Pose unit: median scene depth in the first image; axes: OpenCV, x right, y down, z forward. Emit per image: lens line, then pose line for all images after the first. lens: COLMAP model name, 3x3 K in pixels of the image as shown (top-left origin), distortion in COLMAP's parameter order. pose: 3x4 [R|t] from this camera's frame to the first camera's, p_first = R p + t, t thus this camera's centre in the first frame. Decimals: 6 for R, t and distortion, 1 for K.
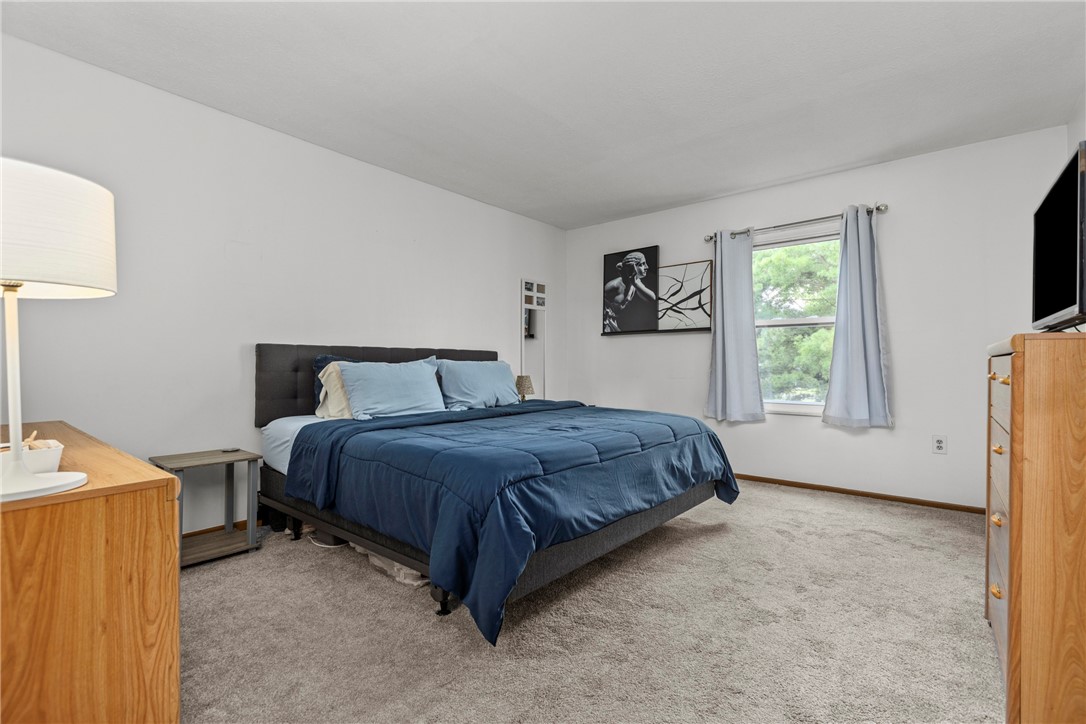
lens RADIAL K [[478.6, 0, 543.0], [0, 478.6, 362.0], [0, 0, 1]] dist [-0.000306, -0.000013]
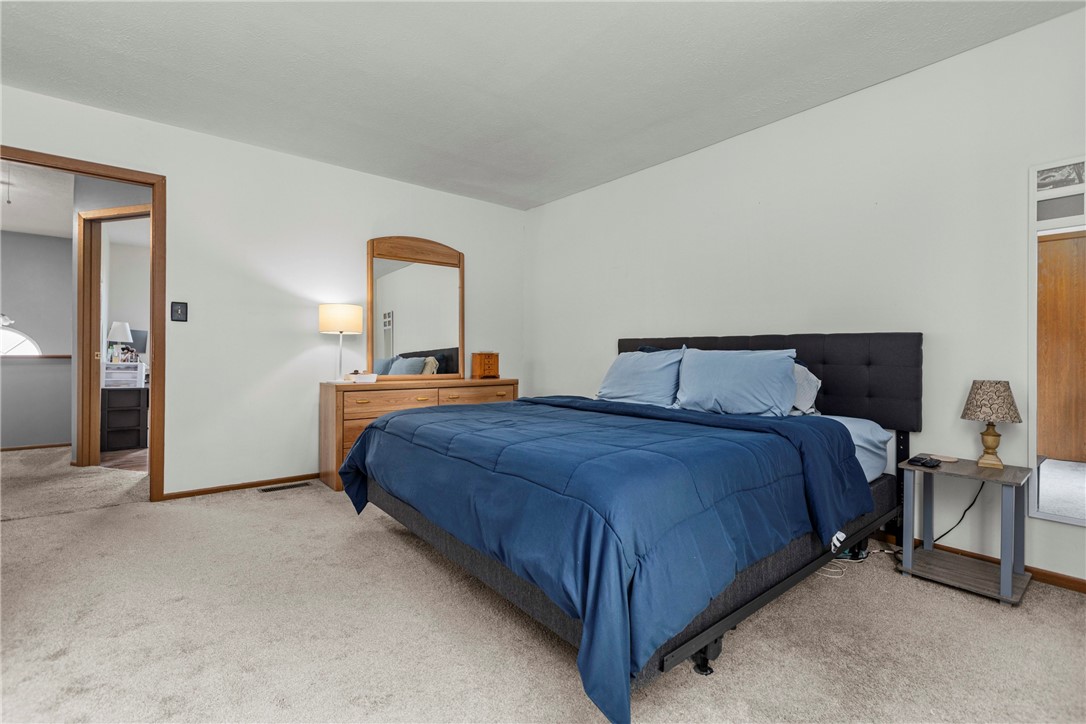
lens RADIAL K [[491.5, 0, 542.9], [0, 491.5, 354.3], [0, 0, 1]] dist [0.000557, 0.000061]
pose [[-0.201590, -0.010591, -0.979413, 0.666638], [-0.011335, 0.999900, -0.008480, 0.013715], [0.979404, 0.009392, -0.201690, 0.866875]]
